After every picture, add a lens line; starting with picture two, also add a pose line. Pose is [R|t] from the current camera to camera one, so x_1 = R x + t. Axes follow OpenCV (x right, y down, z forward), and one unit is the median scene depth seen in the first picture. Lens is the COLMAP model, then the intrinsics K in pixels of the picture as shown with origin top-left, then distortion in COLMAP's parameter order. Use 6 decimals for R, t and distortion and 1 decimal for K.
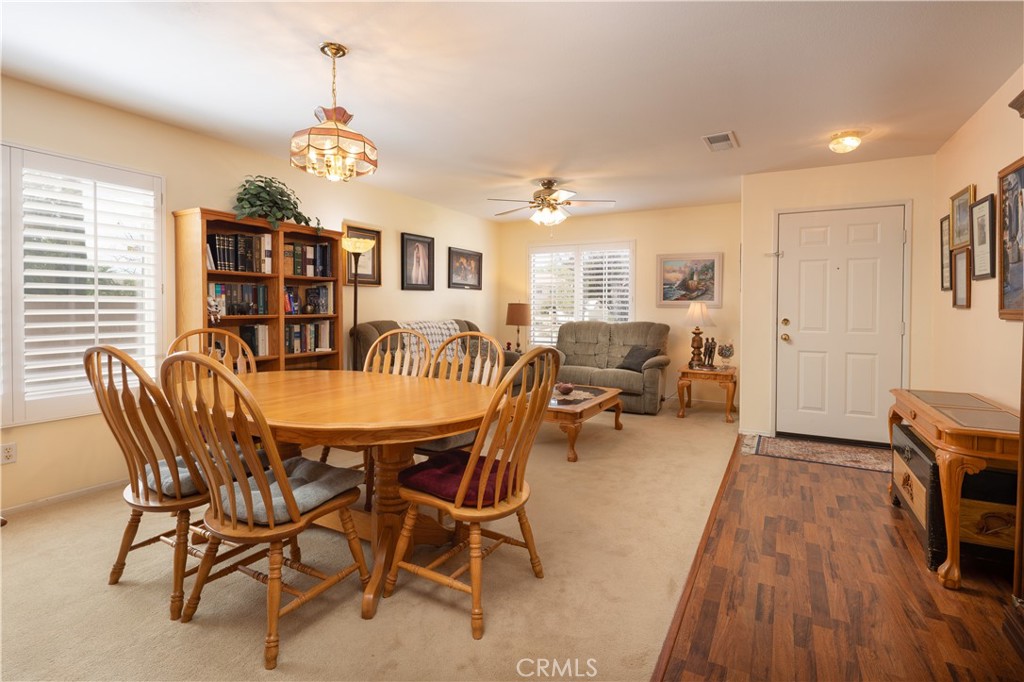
lens RADIAL K [[521.1, 0, 492.7], [0, 521.1, 310.7], [0, 0, 1]] dist [0.000043, -0.000463]
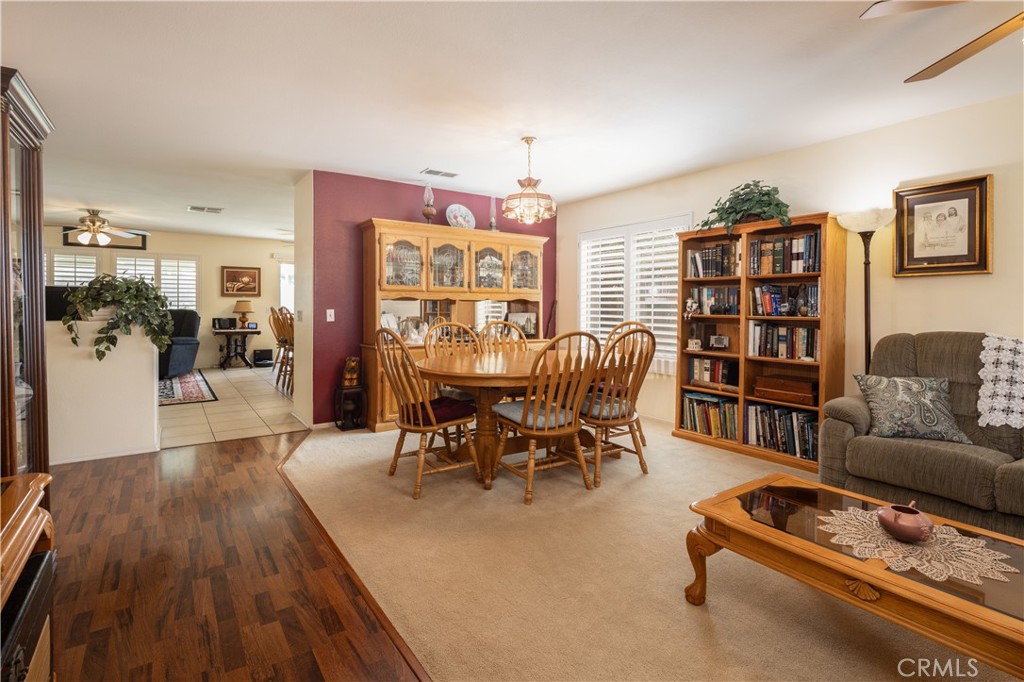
lens RADIAL K [[521.1, 0, 530.5], [0, 521.1, 312.2], [0, 0, 1]] dist [0.000043, -0.000463]
pose [[-0.433763, 0.005866, -0.901008, 0.712836], [-0.016514, 0.999759, 0.014458, -0.006516], [0.900876, 0.021150, -0.433561, 1.102085]]
